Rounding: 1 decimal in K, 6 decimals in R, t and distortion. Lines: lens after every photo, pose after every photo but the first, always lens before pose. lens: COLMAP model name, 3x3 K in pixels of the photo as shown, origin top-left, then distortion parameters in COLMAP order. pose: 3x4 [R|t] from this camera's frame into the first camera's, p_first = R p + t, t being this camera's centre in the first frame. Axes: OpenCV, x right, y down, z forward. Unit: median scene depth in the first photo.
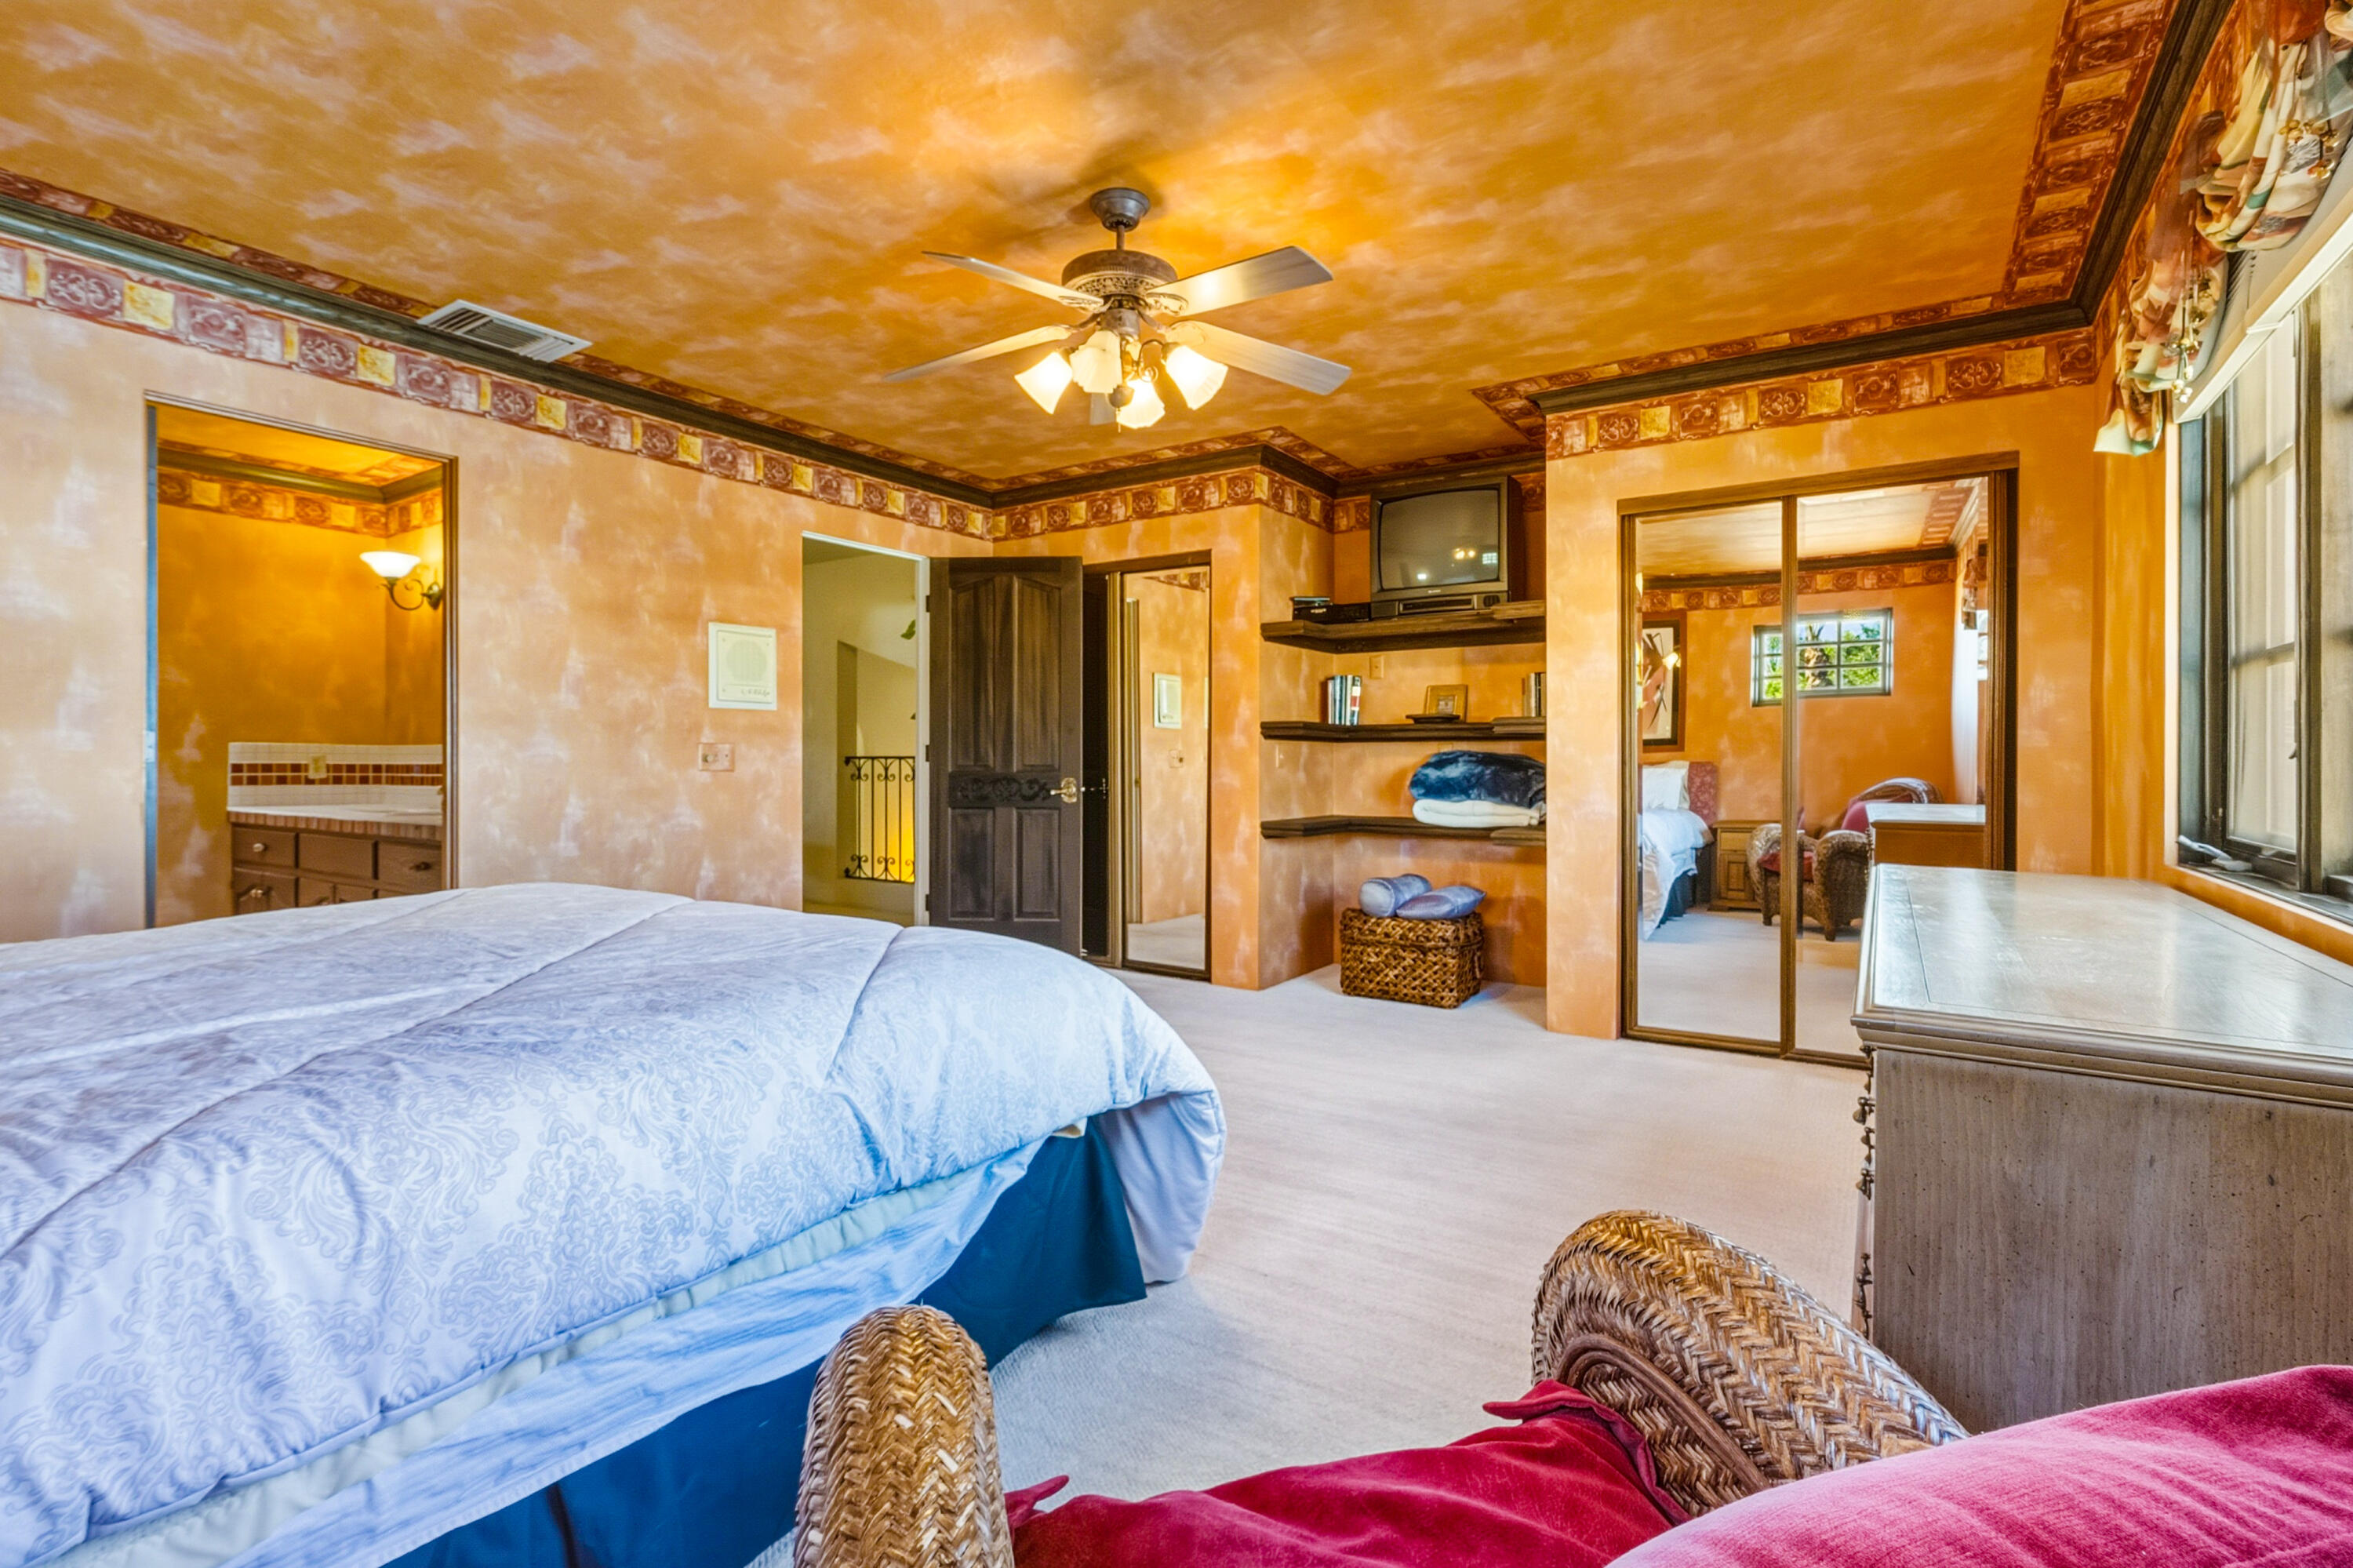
lens RADIAL K [[1080.7, 0, 1179.2], [0, 1080.7, 773.5], [0, 0, 1]] dist [0.000394, 0.000005]
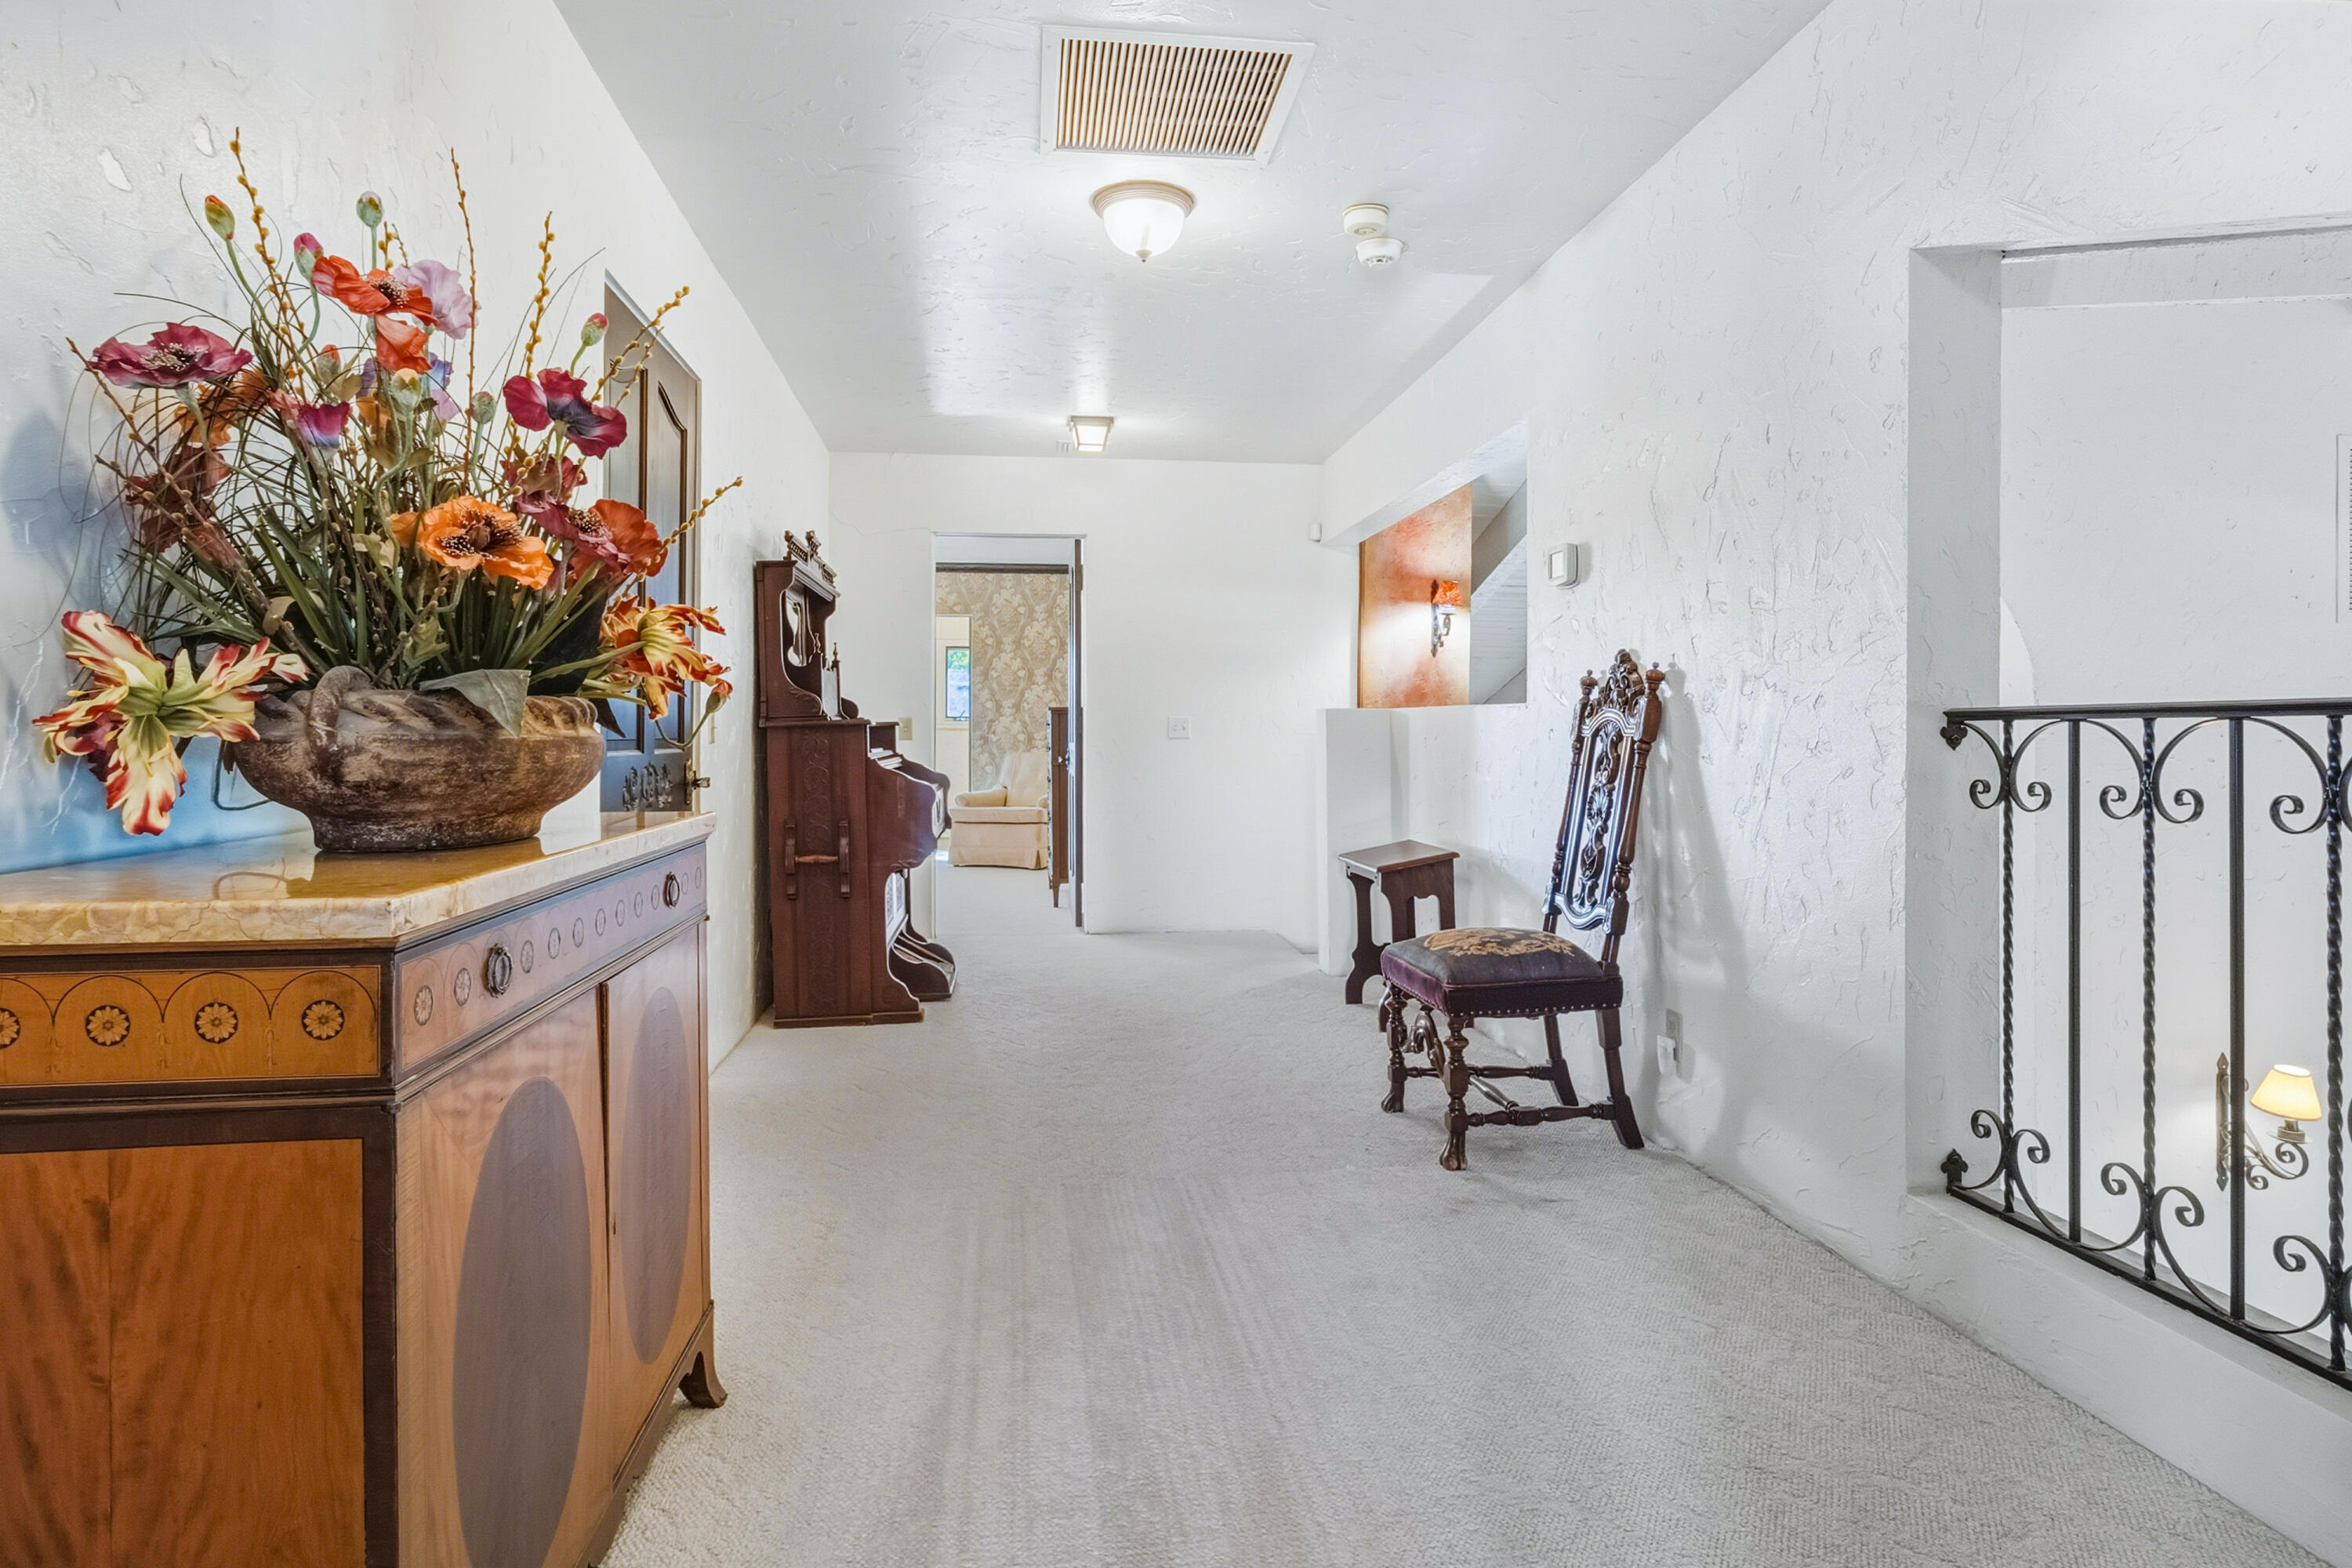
lens RADIAL K [[1286.4, 0, 1184.4], [0, 1286.4, 763.2], [0, 0, 1]] dist [0.001195, 0.000026]
pose [[0.647767, 0.006368, -0.761812, -0.197334], [0.000079, 0.999964, 0.008426, -0.006408], [0.761838, -0.005518, 0.647744, 0.675371]]
